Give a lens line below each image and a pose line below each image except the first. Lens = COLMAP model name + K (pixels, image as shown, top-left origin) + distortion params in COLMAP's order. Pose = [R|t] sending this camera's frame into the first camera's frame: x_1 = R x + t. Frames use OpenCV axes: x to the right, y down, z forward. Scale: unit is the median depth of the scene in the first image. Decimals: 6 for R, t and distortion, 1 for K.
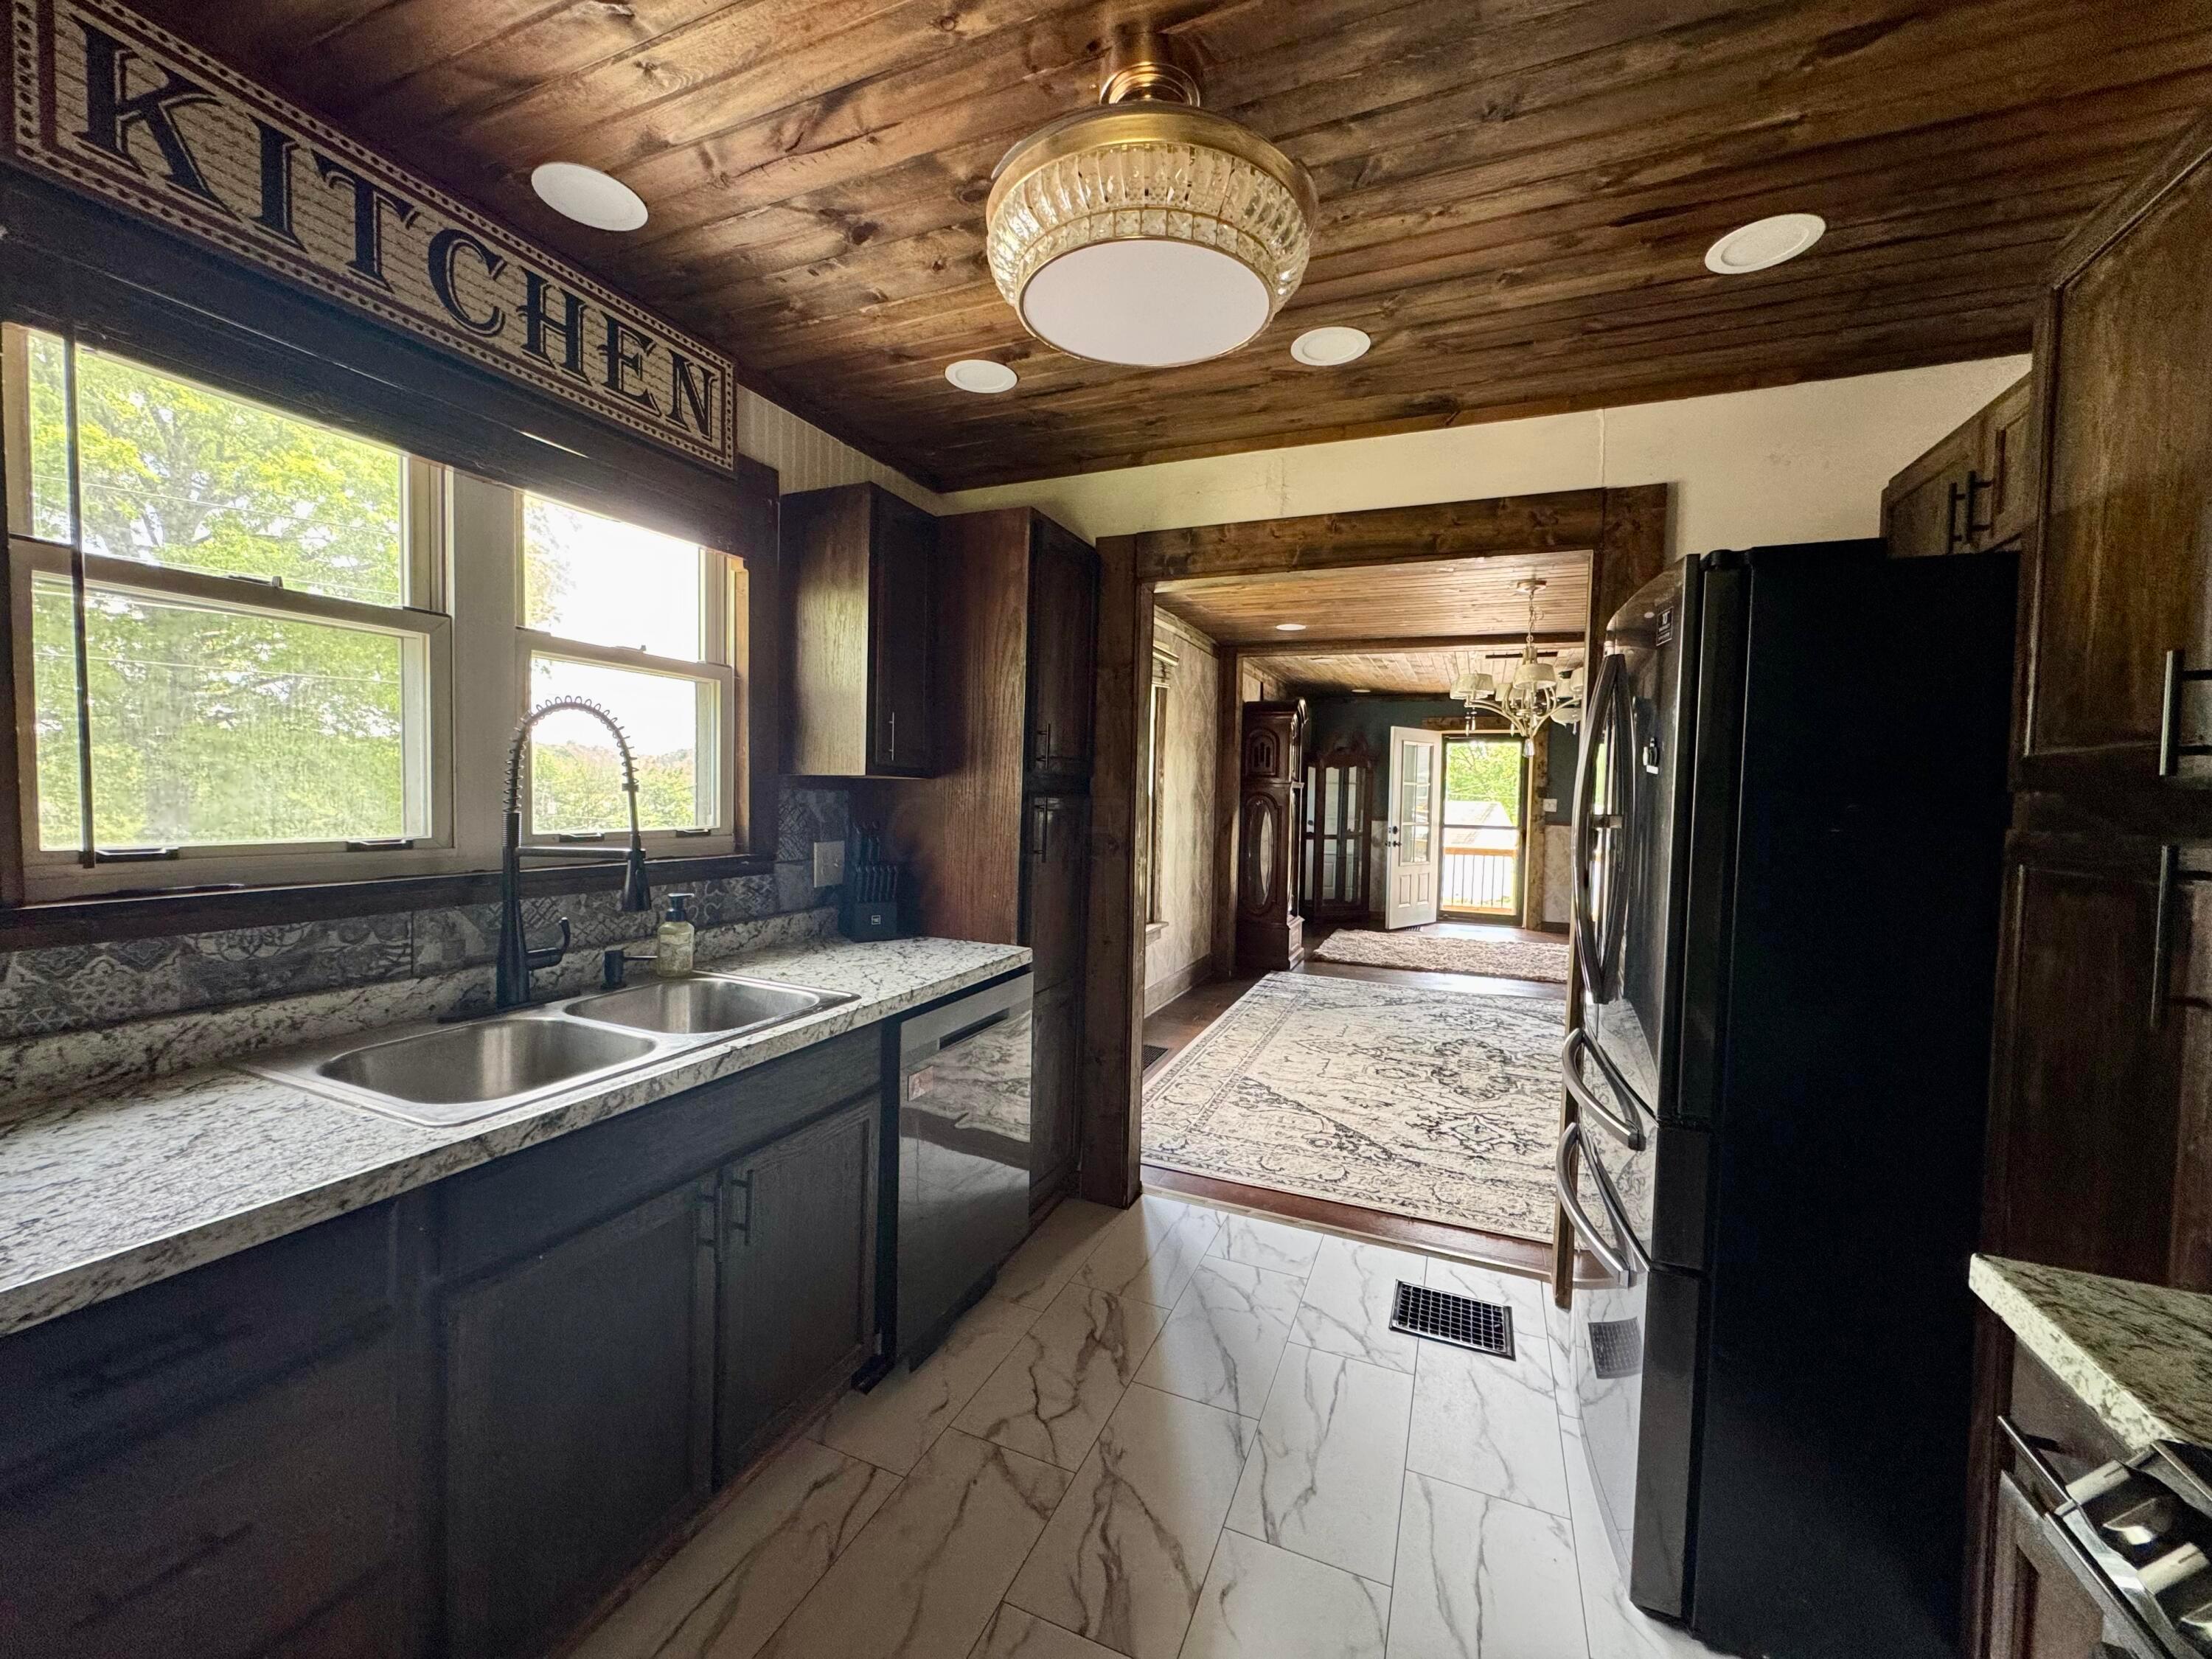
lens RADIAL K [[881.0, 0, 1106.0], [0, 881.0, 829.5], [0, 0, 1]] dist [-0.006788, 0.003741]
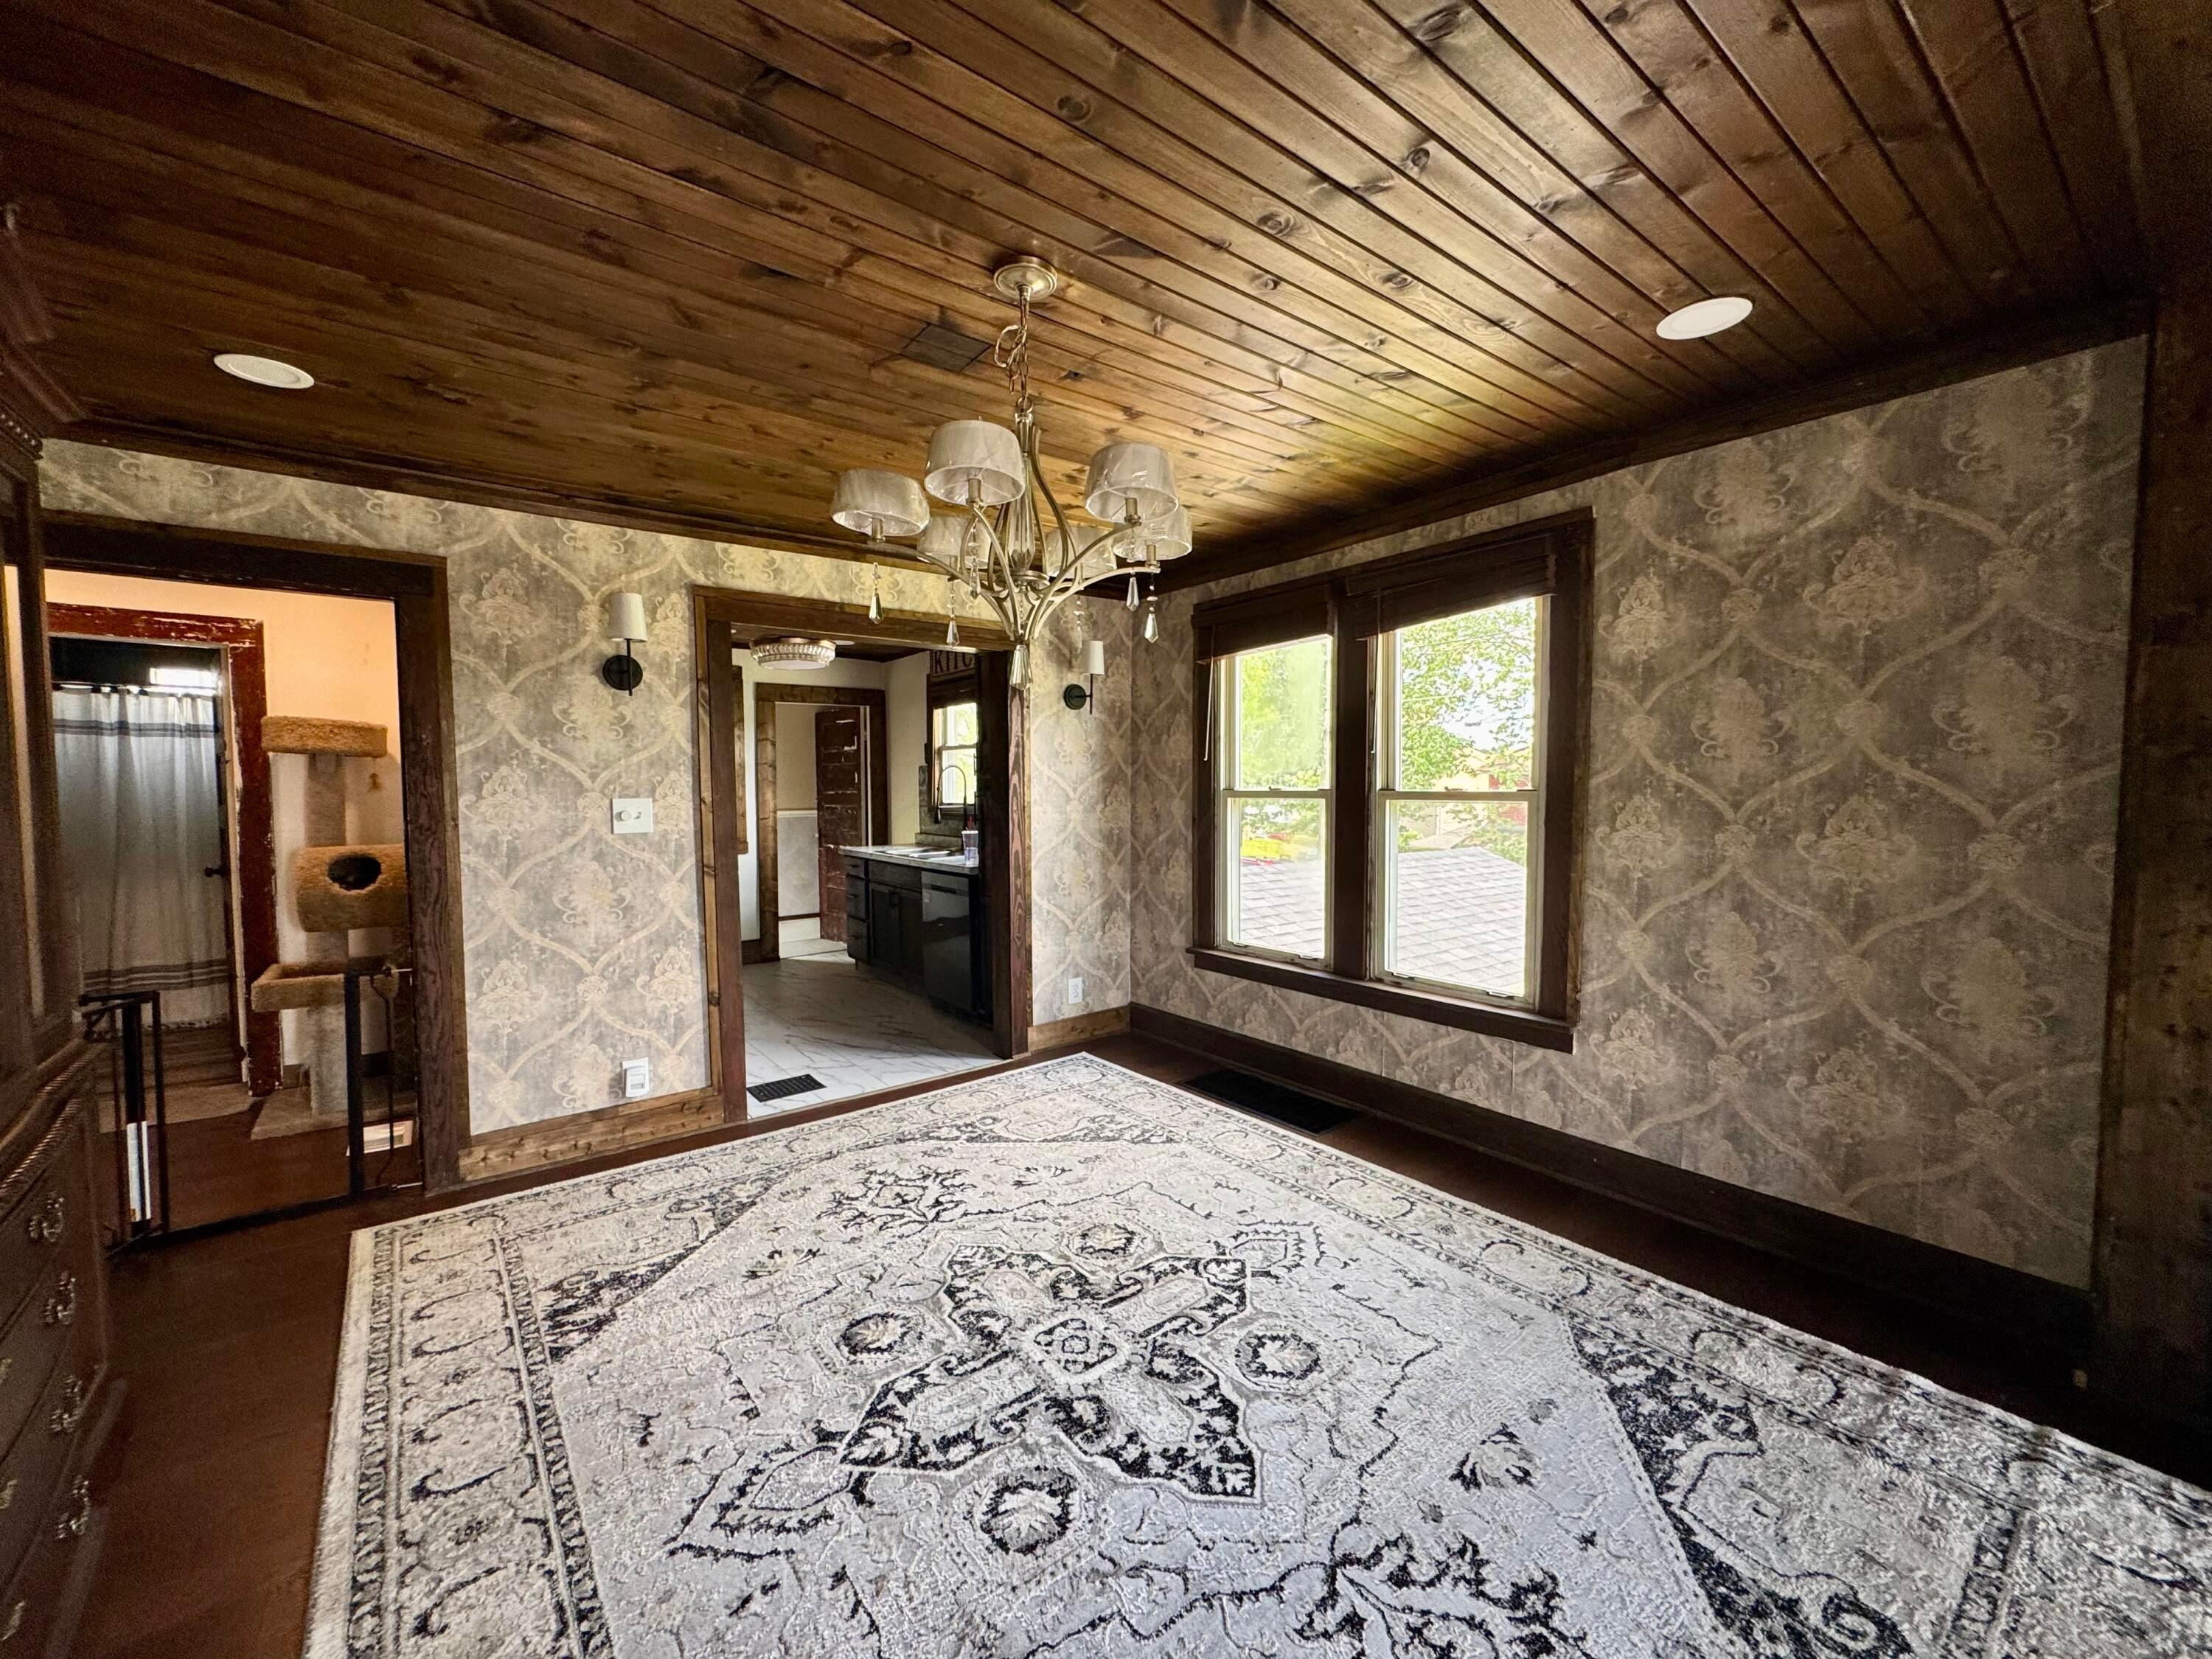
lens RADIAL K [[881.0, 0, 1106.0], [0, 881.0, 829.5], [0, 0, 1]] dist [-0.006788, 0.003741]
pose [[-0.494961, 0.026451, -0.868513, 1.020270], [-0.042918, 0.997572, 0.054841, -0.048616], [0.867855, 0.064419, -0.492624, 1.536514]]
